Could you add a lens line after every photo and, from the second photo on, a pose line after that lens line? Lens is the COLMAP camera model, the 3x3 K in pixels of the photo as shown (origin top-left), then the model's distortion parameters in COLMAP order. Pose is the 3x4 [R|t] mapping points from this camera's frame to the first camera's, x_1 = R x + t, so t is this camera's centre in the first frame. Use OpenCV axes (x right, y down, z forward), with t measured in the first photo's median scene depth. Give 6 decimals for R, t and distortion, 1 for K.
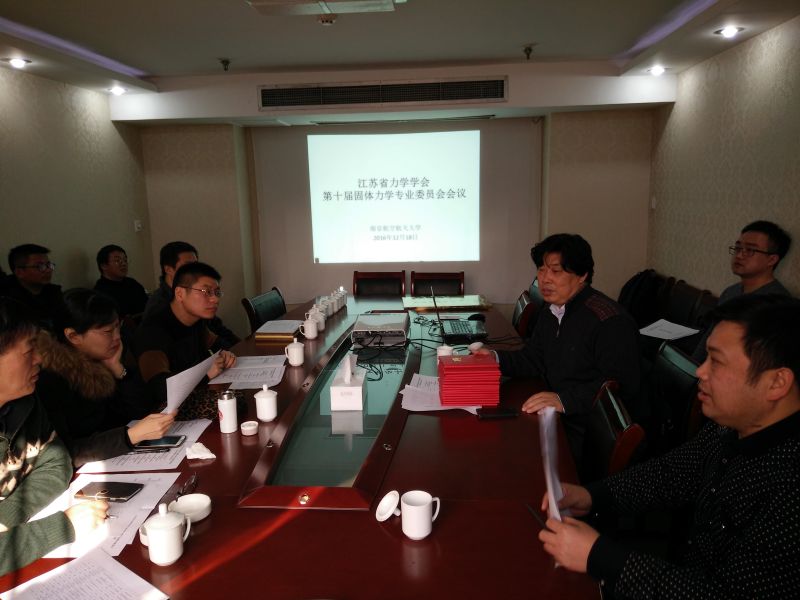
lens RADIAL K [[630.9, 0, 399.5], [0, 630.9, 301.3], [0, 0, 1]] dist [-0.001093, -0.007008]
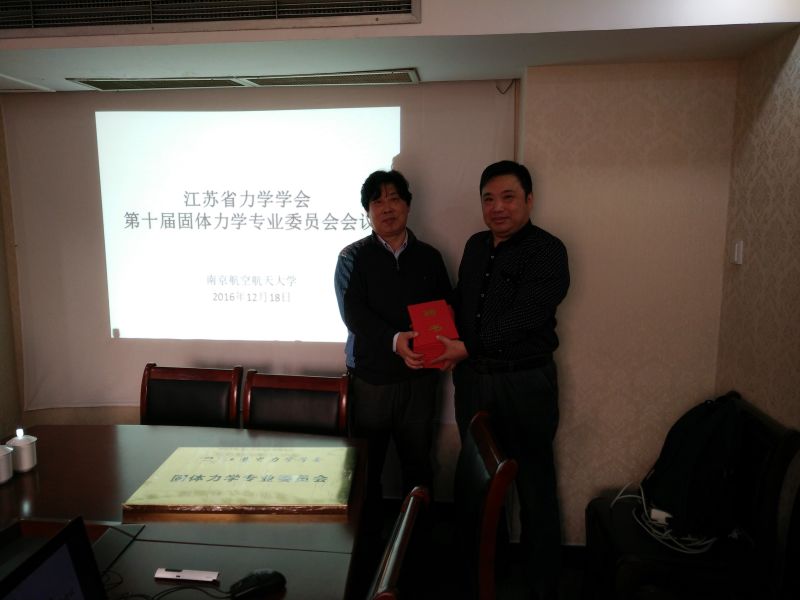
lens RADIAL K [[630.9, 0, 400.5], [0, 630.9, 299.5], [0, 0, 1]] dist [-0.001093, -0.007008]
pose [[0.999098, 0.029581, -0.030453, 0.143990], [-0.030846, 0.998644, -0.041927, -0.081128], [0.029171, 0.042828, 0.998656, 0.455796]]
